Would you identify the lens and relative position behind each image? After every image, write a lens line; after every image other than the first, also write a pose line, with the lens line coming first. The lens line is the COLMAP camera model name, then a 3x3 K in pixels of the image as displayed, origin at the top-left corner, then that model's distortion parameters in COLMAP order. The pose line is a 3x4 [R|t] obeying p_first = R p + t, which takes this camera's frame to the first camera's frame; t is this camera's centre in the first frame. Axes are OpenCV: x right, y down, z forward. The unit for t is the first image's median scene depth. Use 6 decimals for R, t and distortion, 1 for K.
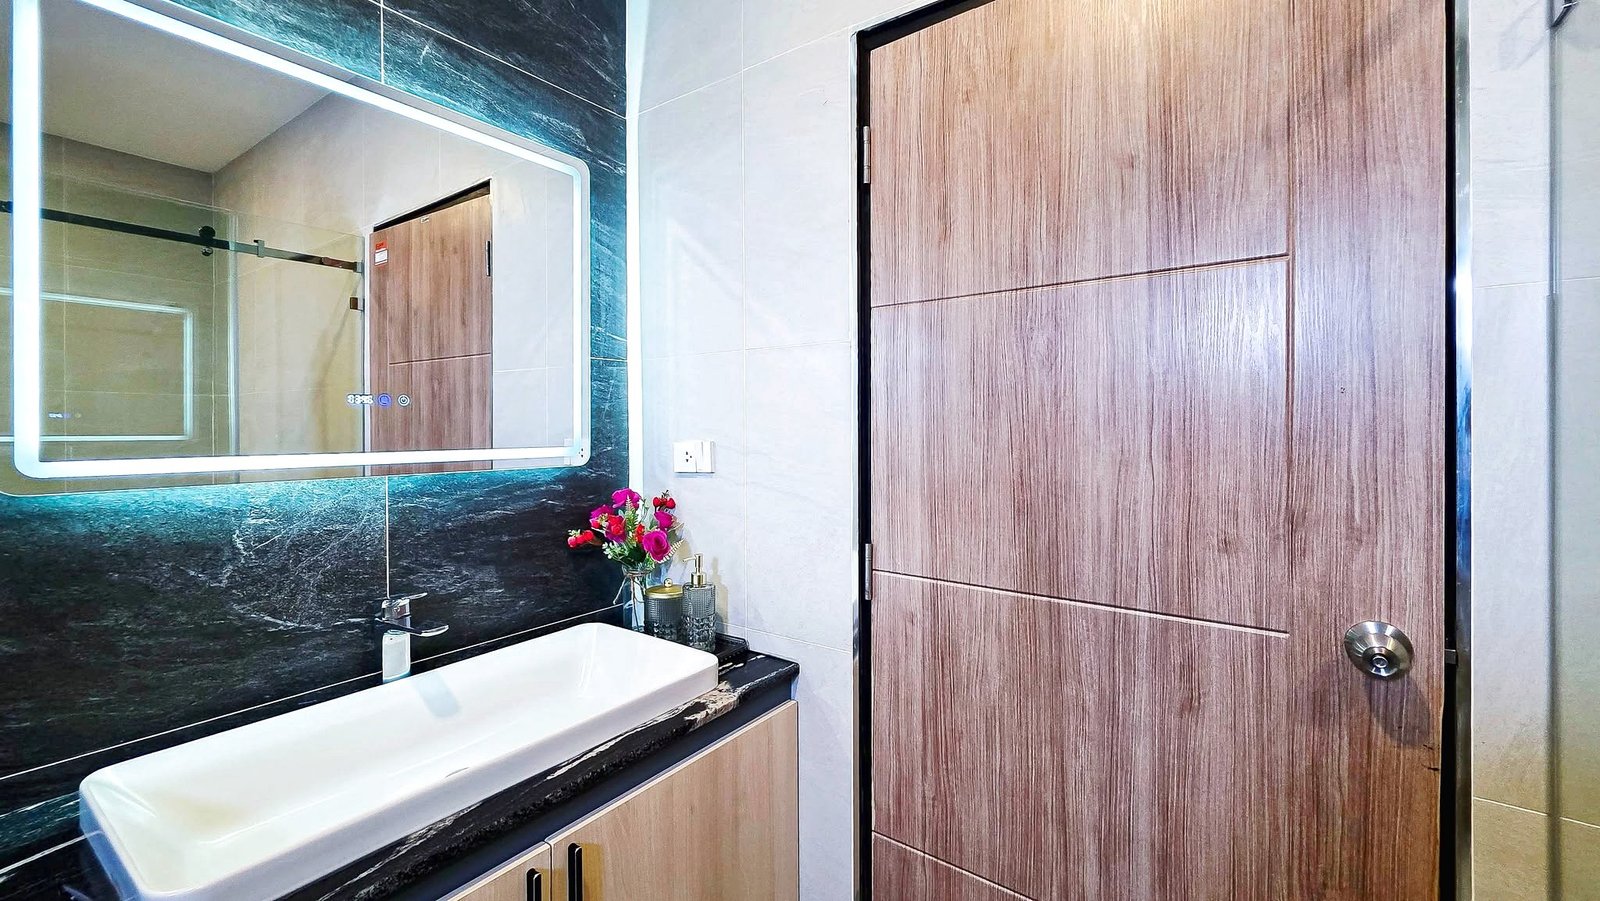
lens RADIAL K [[674.9, 0, 799.6], [0, 674.9, 415.8], [0, 0, 1]] dist [0.000258, -0.000369]
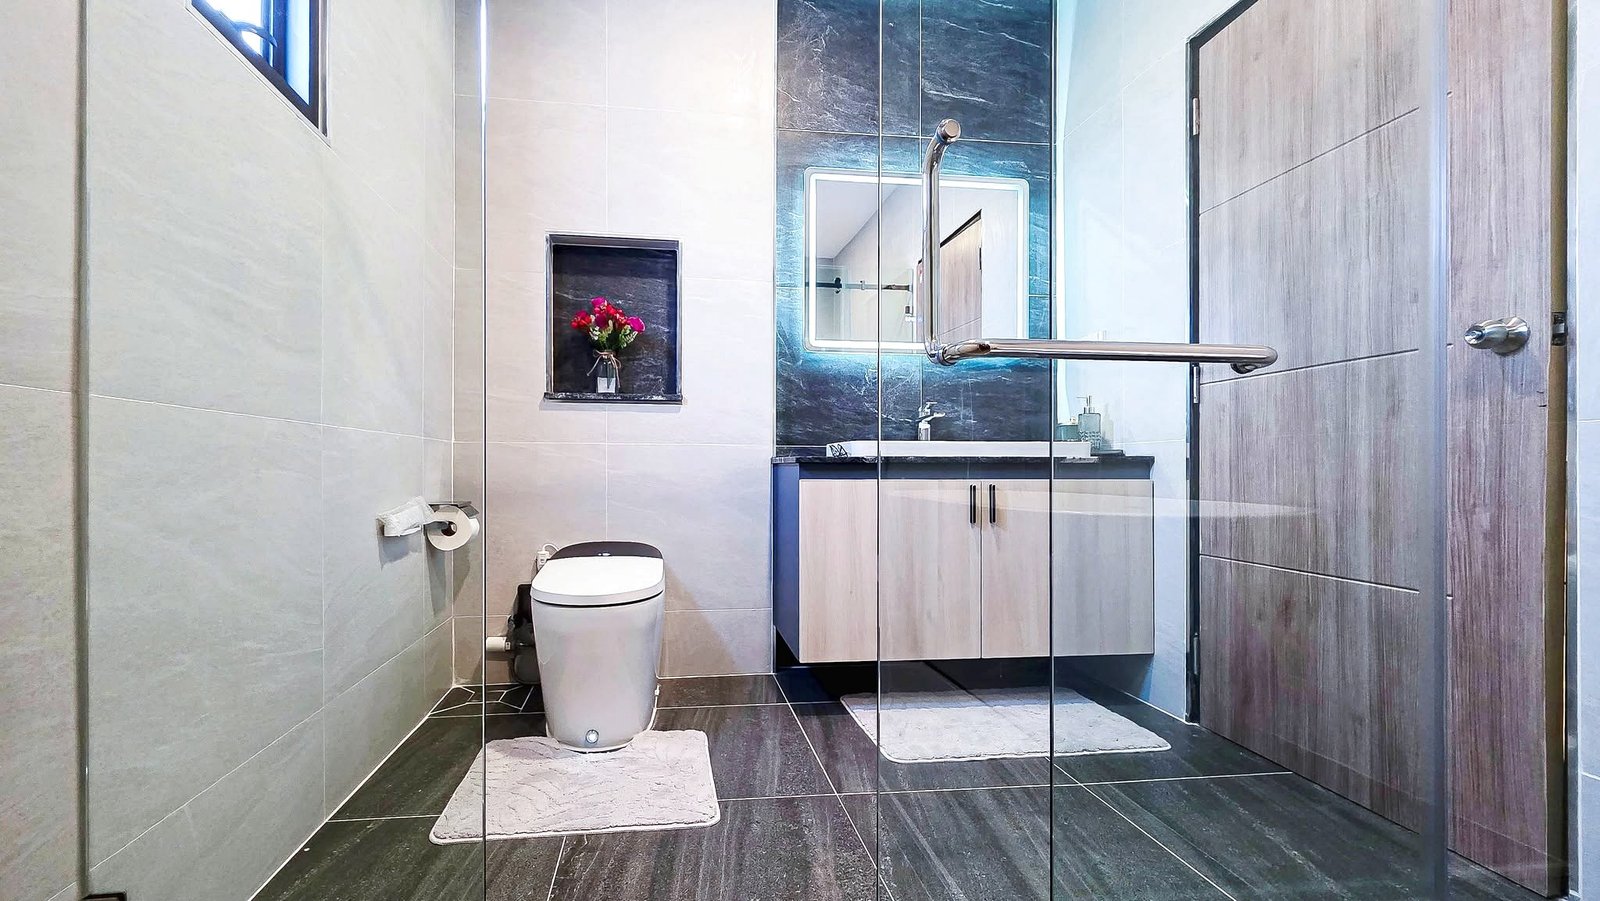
lens RADIAL K [[648.1, 0, 733.6], [0, 648.1, 451.7], [0, 0, 1]] dist [0.034525, -0.013237]
pose [[0.664451, -0.000873, -0.747332, 0.569716], [-0.004028, 0.999981, -0.004749, 0.428952], [0.747321, 0.006165, 0.664434, -0.866279]]
